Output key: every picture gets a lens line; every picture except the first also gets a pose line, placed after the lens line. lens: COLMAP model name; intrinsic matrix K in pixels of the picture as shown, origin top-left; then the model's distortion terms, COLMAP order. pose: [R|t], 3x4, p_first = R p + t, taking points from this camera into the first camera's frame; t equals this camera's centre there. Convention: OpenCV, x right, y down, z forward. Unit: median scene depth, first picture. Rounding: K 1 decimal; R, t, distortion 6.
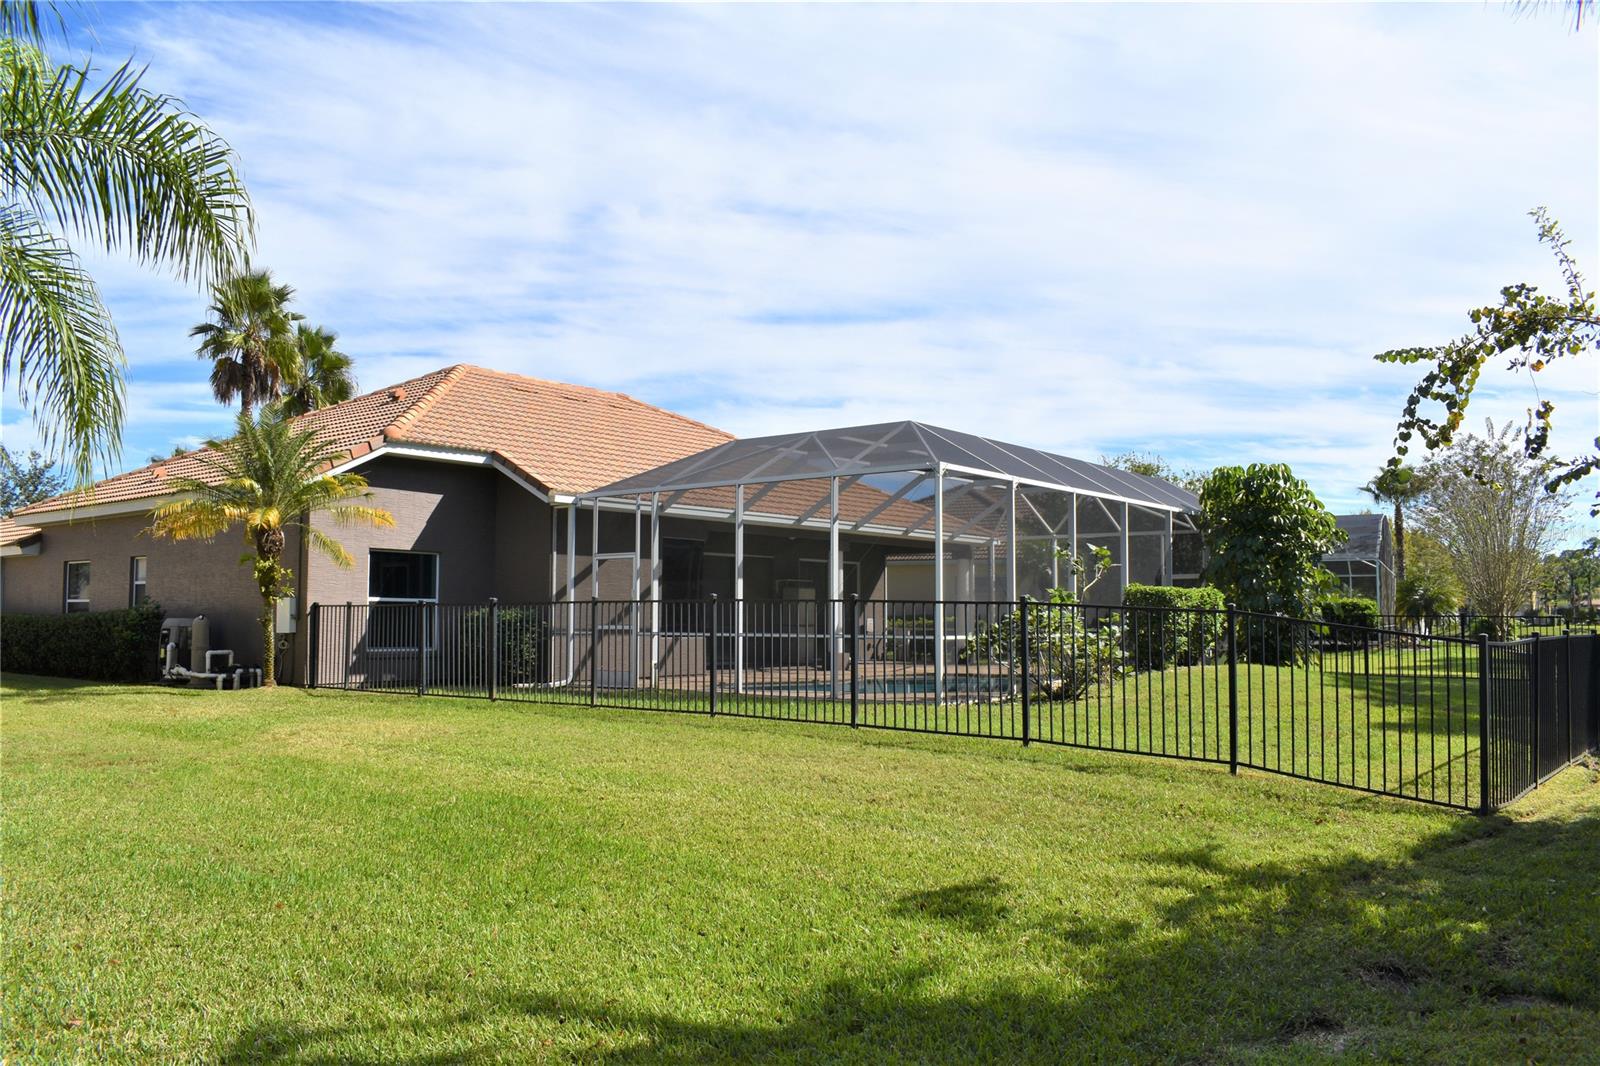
lens RADIAL K [[1262.0, 0, 800.0], [0, 1262.0, 533.0], [0, 0, 1]] dist [-0.090856, 0.015343]
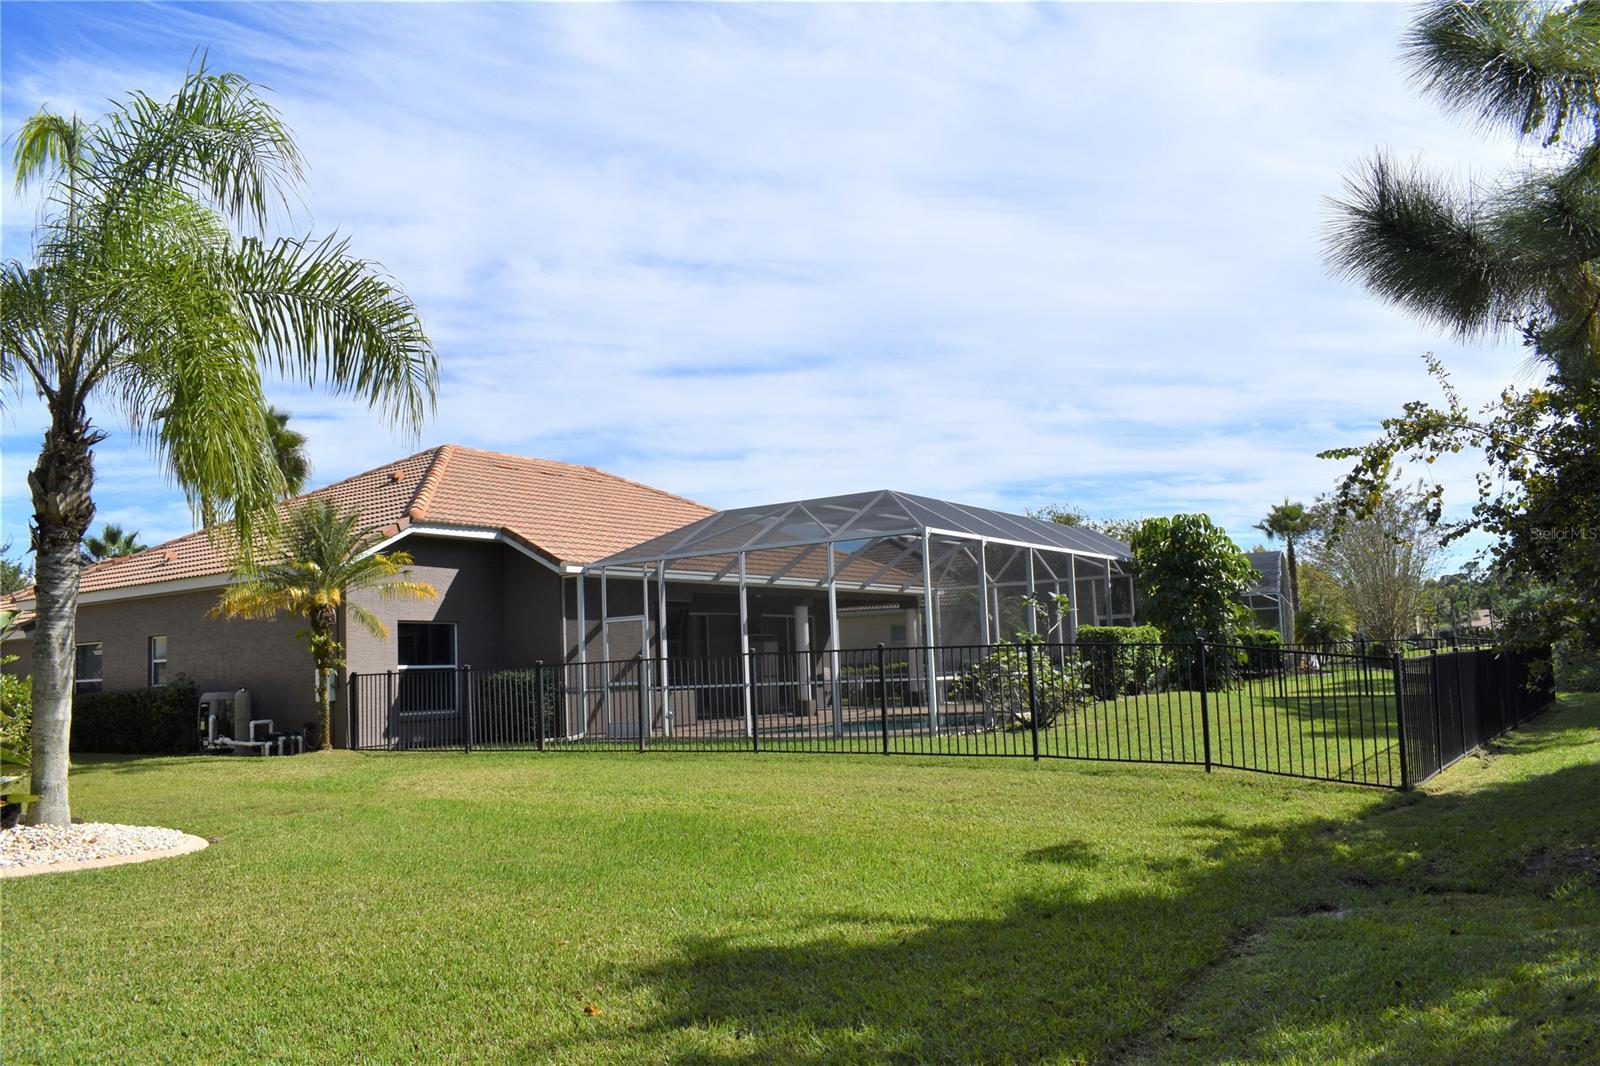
lens RADIAL K [[1262.0, 0, 800.0], [0, 1262.0, 533.0], [0, 0, 1]] dist [-0.090856, 0.015343]
pose [[0.996140, -0.034452, 0.080736, -0.083251], [0.037798, 0.998473, -0.040290, -0.007155], [-0.079225, 0.043186, 0.995921, -0.124165]]
